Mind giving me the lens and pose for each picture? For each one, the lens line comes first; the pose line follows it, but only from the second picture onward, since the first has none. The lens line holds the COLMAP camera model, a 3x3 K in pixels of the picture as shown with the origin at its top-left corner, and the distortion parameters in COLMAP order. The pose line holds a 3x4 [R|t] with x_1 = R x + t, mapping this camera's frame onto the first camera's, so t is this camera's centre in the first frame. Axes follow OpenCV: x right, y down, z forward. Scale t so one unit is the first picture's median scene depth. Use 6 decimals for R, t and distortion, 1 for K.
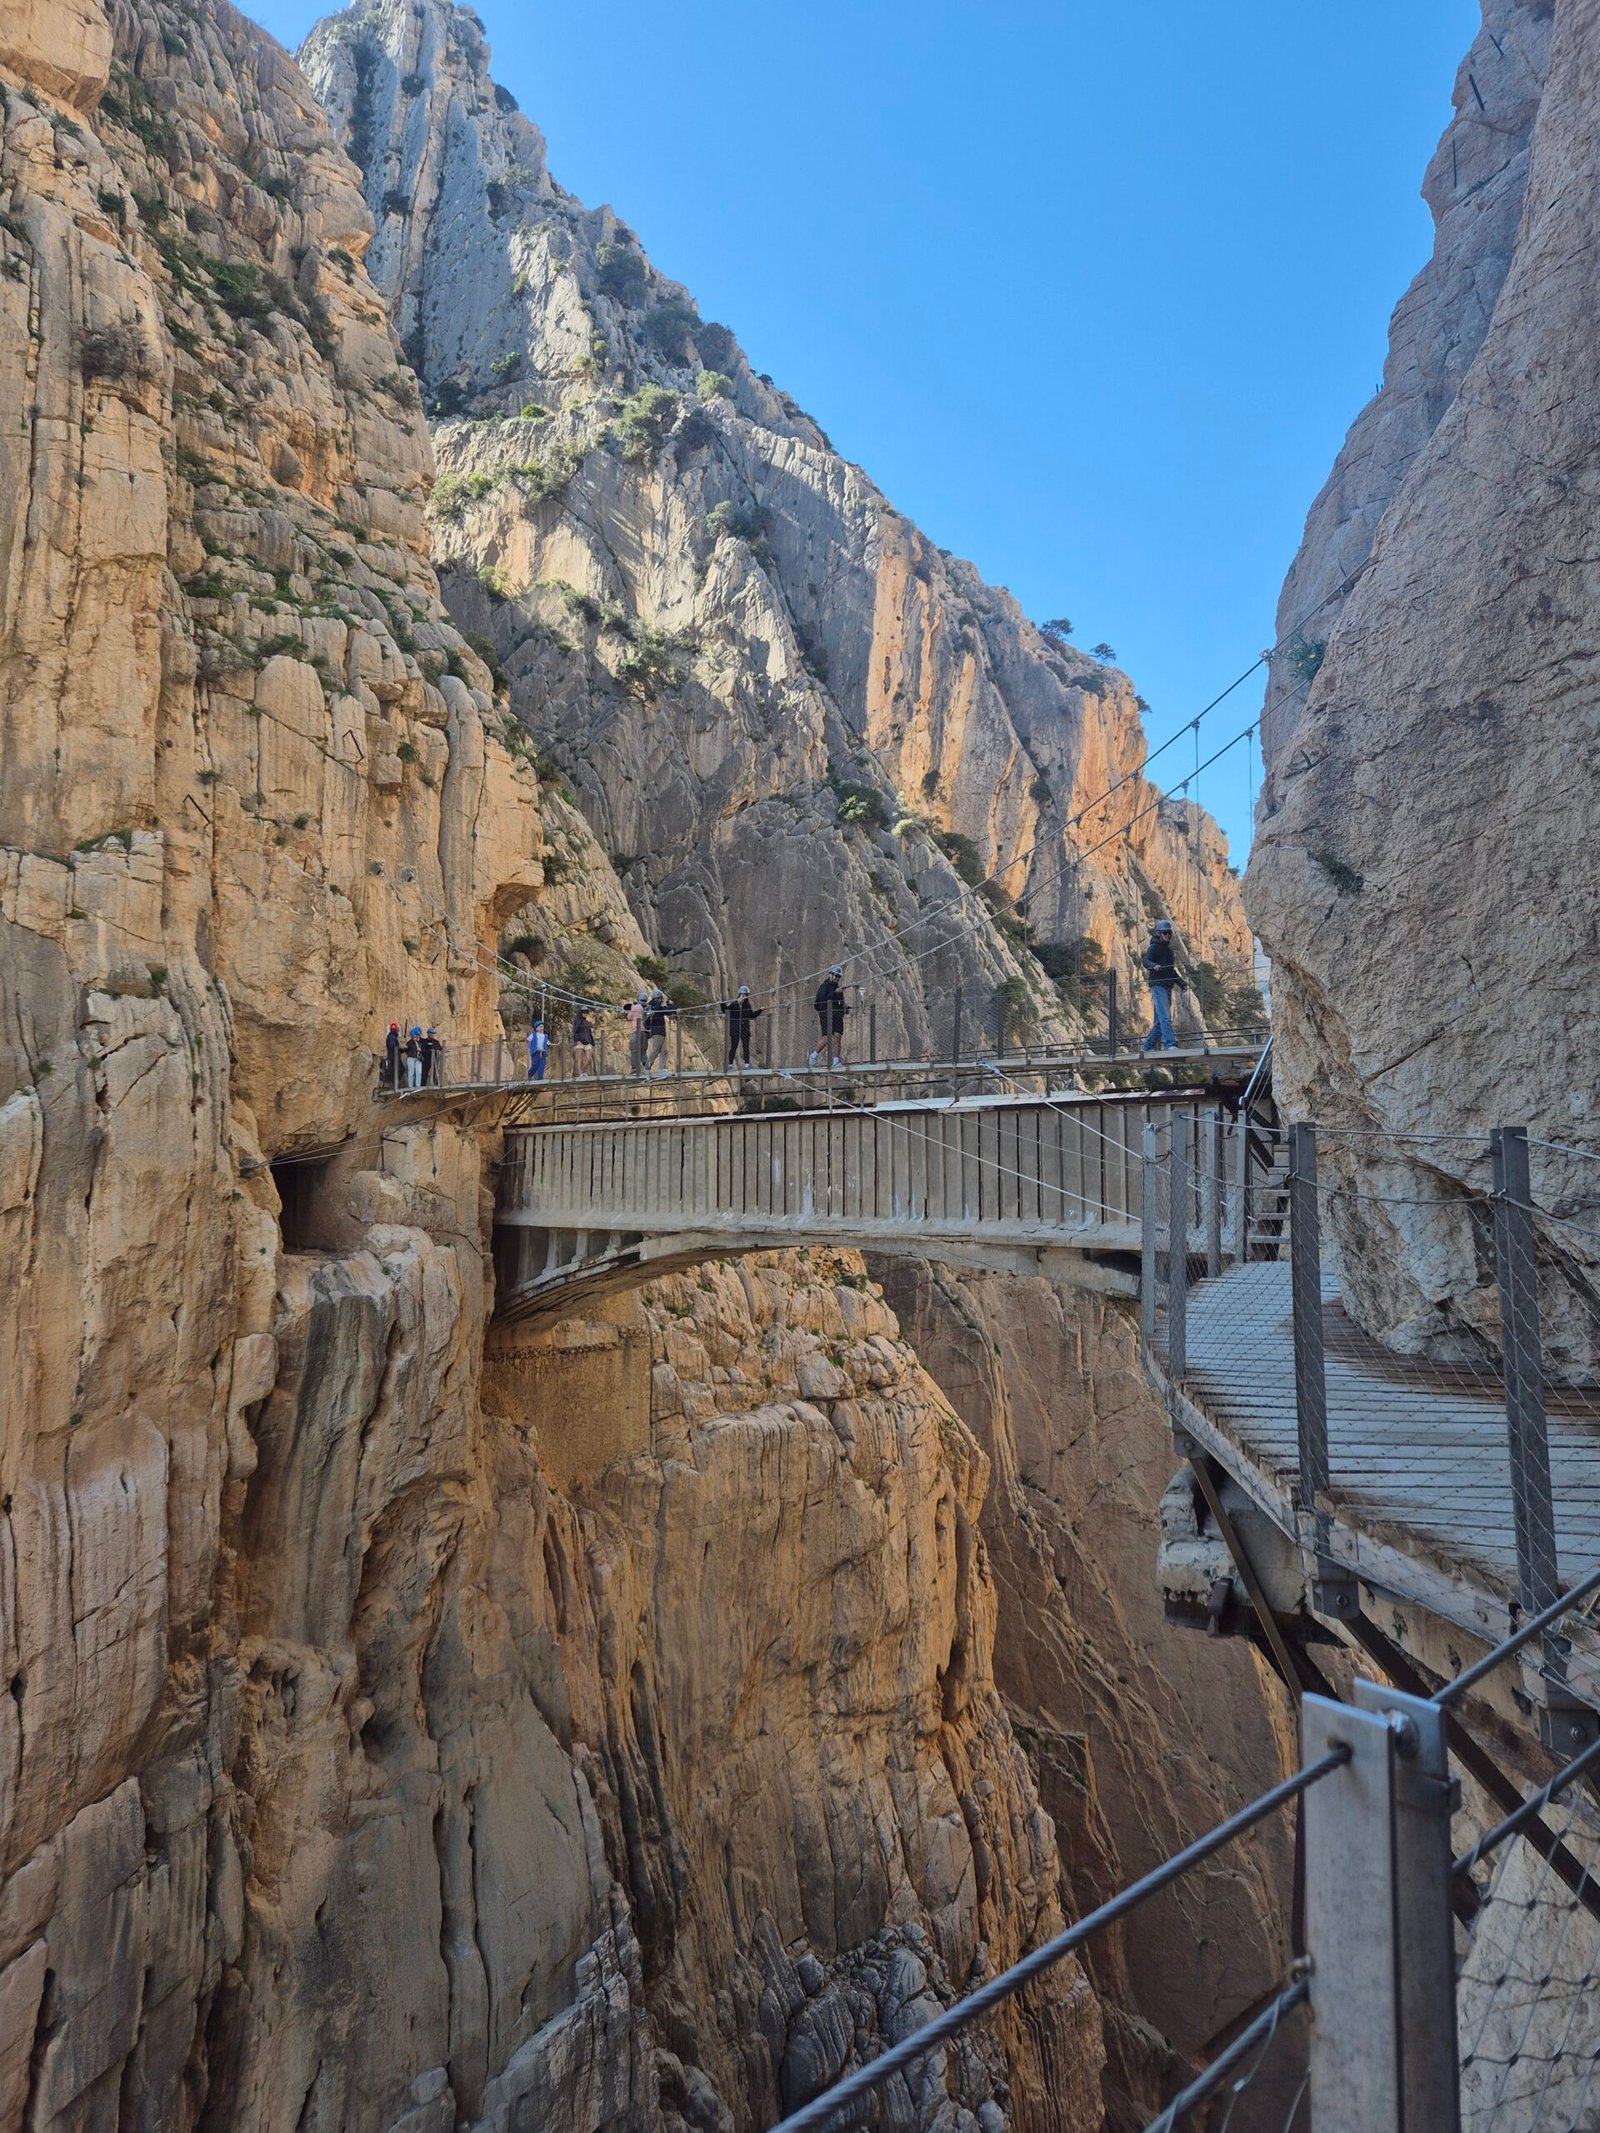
lens RADIAL K [[1453.6, 0, 807.9], [0, 1453.6, 1063.5], [0, 0, 1]] dist [0.043984, -0.034913]
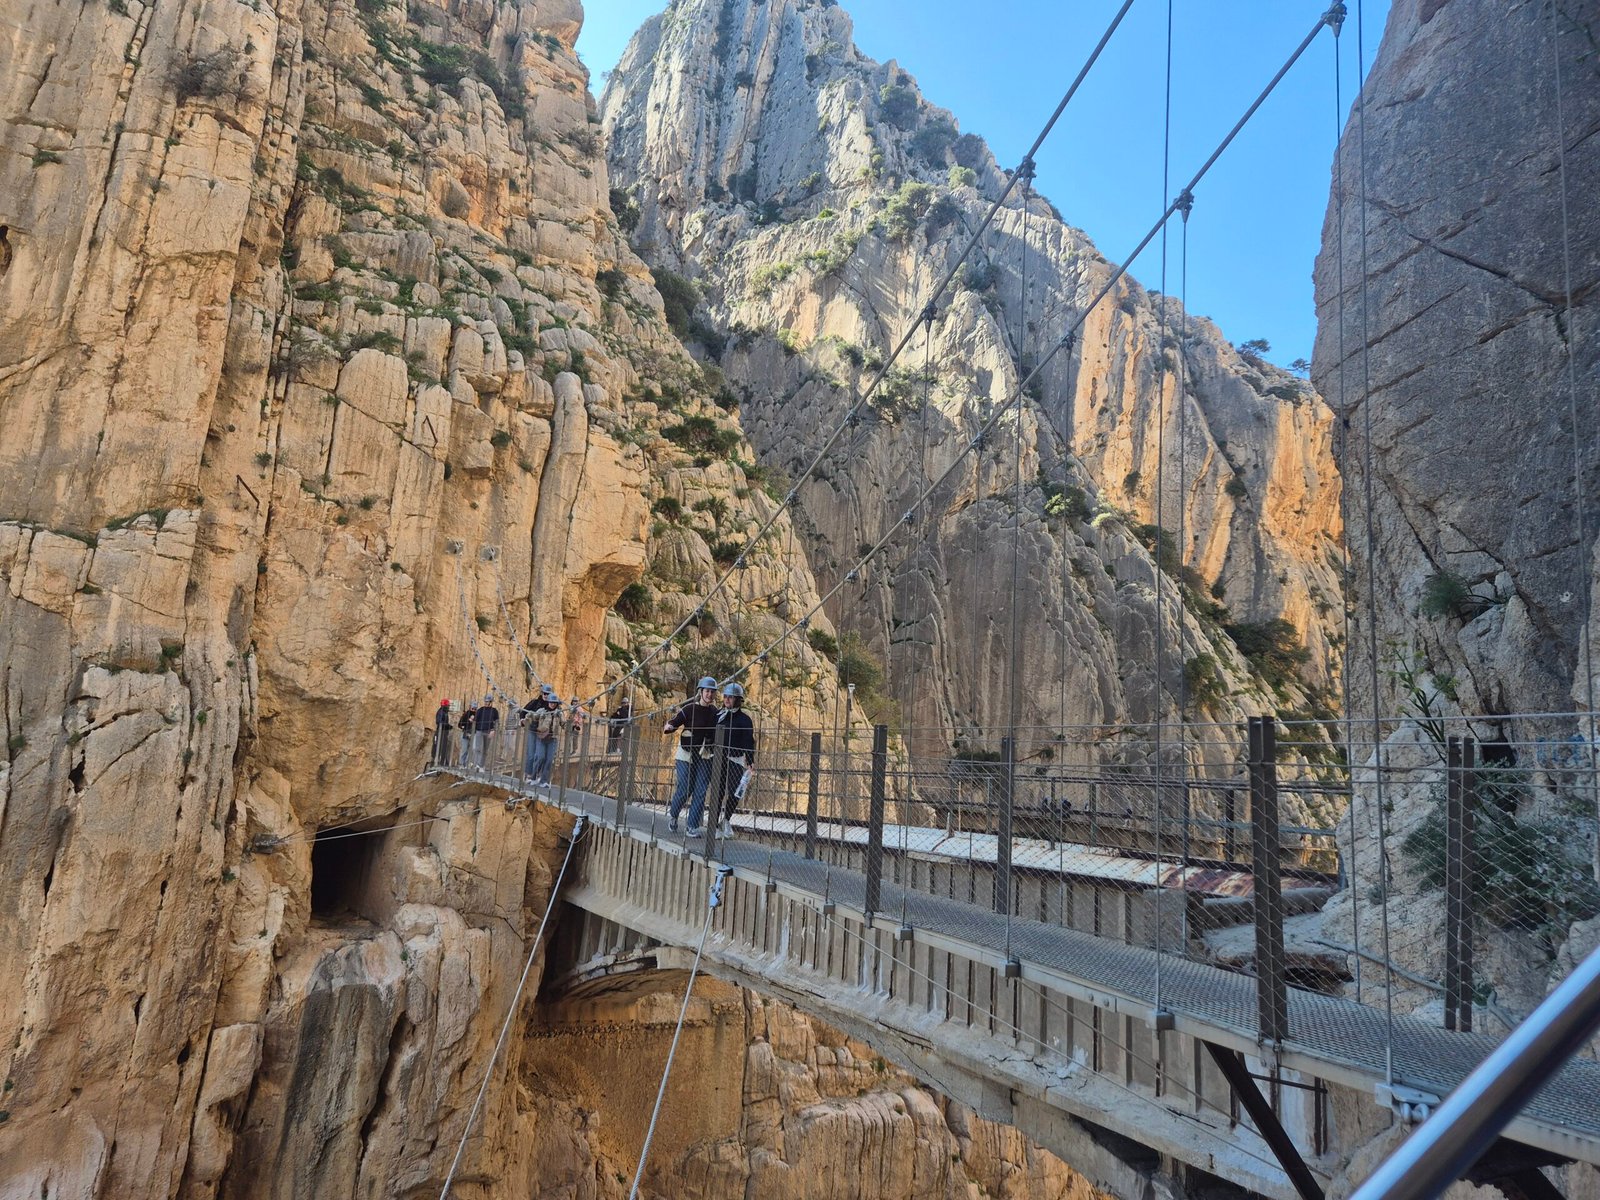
lens RADIAL K [[1028.8, 0, 805.3], [0, 1028.8, 601.7], [0, 0, 1]] dist [0.056327, -0.030200]
pose [[0.961424, 0.013113, -0.274759, 0.125586], [-0.038573, 0.995420, -0.087465, -0.034376], [0.272354, 0.094690, 0.957527, 0.309478]]
